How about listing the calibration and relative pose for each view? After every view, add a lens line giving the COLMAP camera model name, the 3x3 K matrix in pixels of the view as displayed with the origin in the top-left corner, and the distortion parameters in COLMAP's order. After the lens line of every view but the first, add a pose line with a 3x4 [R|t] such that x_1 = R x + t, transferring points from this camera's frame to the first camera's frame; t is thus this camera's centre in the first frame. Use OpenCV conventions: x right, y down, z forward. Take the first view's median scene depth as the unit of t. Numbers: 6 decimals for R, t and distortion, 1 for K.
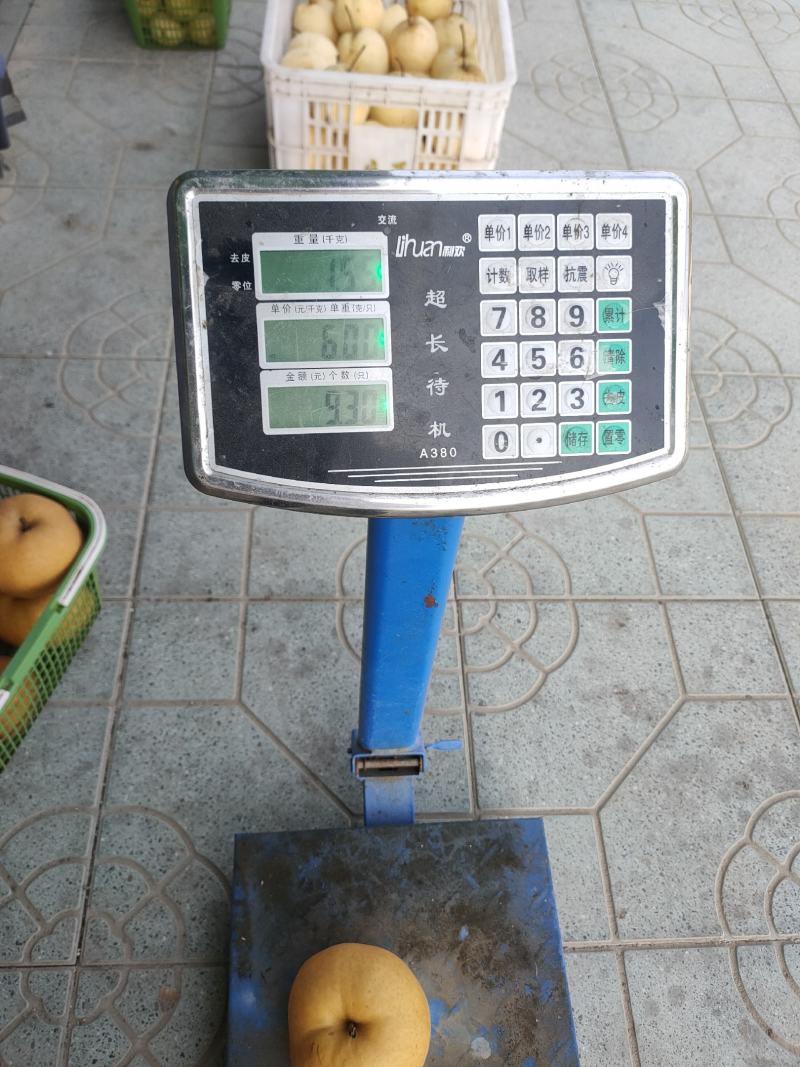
lens RADIAL K [[818.7, 0, 400.0], [0, 818.7, 533.5], [0, 0, 1]] dist [0.061376, -0.132263]
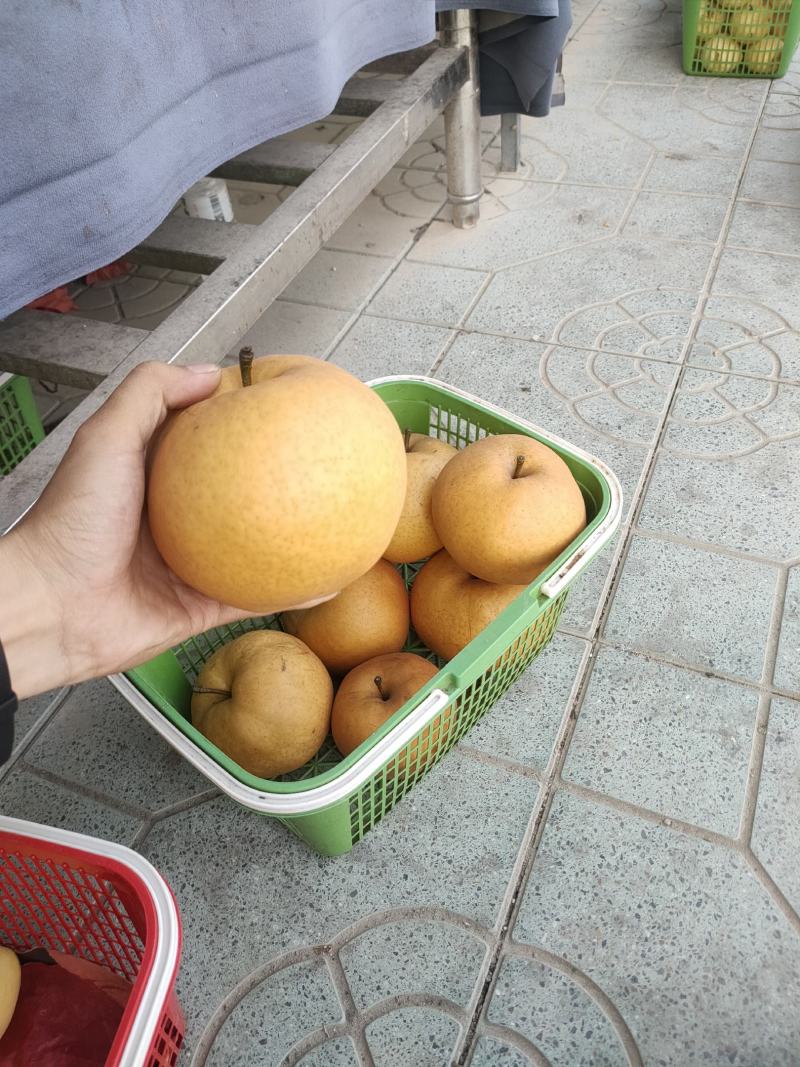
lens RADIAL K [[818.7, 0, 400.0], [0, 818.7, 533.5], [0, 0, 1]] dist [0.061376, -0.132263]
pose [[0.892821, 0.216658, -0.394880, -0.238323], [-0.280052, 0.953667, -0.109951, 0.125783], [0.352763, 0.208753, 0.912130, 0.325957]]
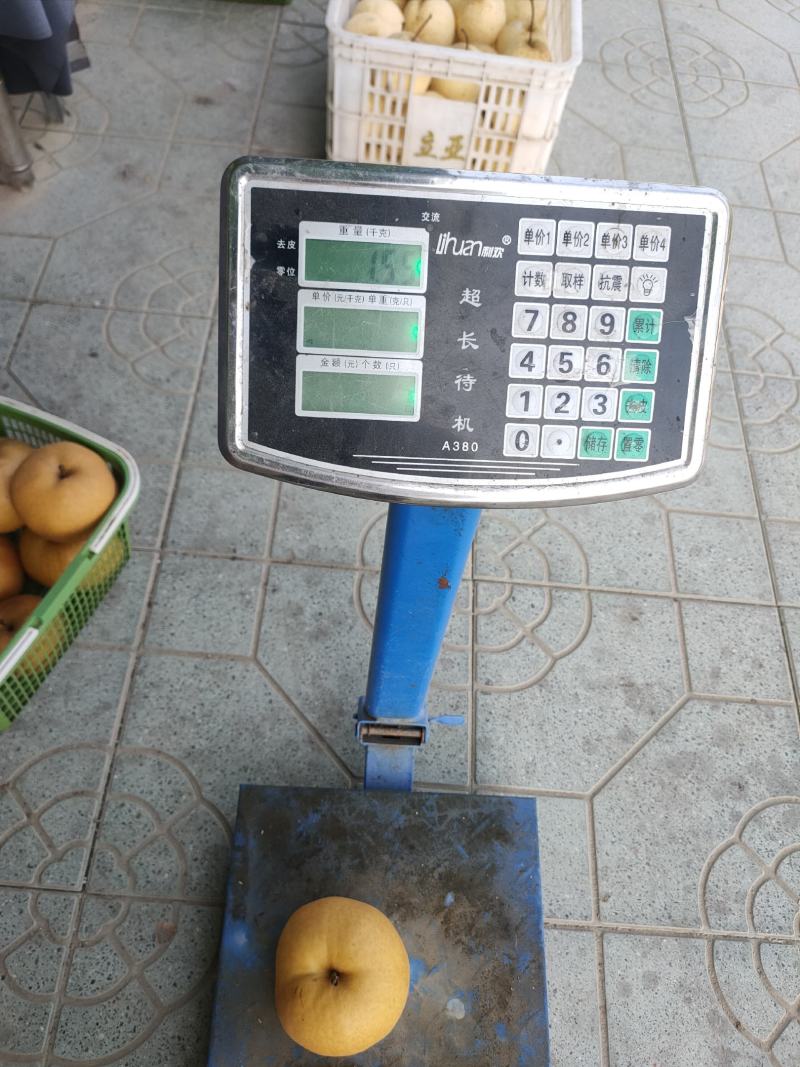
lens RADIAL K [[818.4, 0, 392.7], [0, 818.4, 538.2], [0, 0, 1]] dist [0.067837, -0.148882]
pose [[0.995425, 0.087240, -0.038959, 0.005238], [-0.085402, 0.995257, 0.046584, -0.010300], [0.042838, -0.043044, 0.998154, -0.020427]]
